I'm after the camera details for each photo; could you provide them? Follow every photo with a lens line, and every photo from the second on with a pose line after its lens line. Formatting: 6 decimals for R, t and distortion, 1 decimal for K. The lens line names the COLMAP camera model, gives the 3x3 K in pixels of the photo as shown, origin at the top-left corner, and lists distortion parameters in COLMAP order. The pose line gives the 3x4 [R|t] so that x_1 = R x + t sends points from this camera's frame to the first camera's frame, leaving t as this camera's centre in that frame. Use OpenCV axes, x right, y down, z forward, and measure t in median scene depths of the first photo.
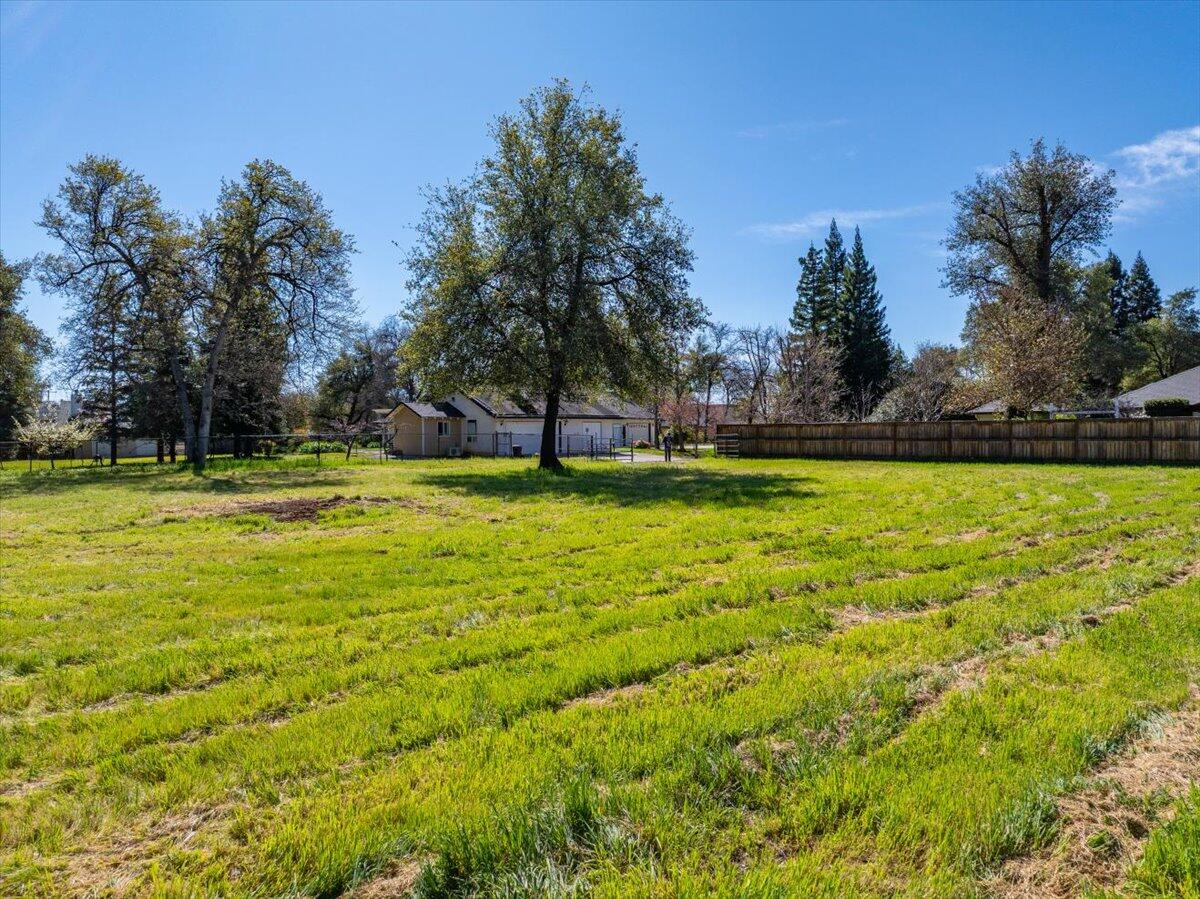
lens RADIAL K [[845.0, 0, 604.9], [0, 845.0, 443.7], [0, 0, 1]] dist [-0.042677, 0.005861]
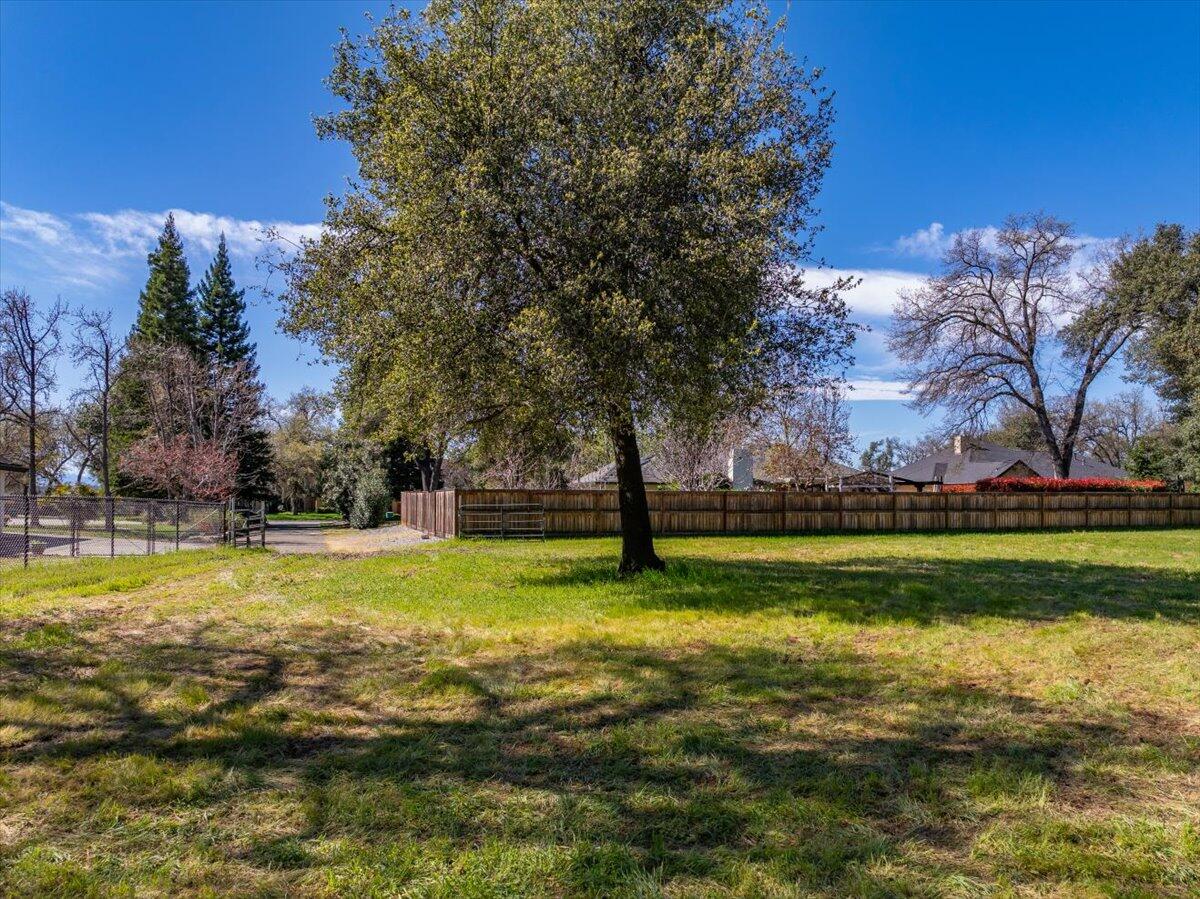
lens RADIAL K [[854.7, 0, 671.6], [0, 854.7, 479.7], [0, 0, 1]] dist [-0.087575, 0.078227]
pose [[0.414406, 0.033937, 0.909459, -0.489083], [0.006471, 0.999169, -0.040234, -0.002748], [-0.910069, 0.022558, 0.413842, 0.714681]]
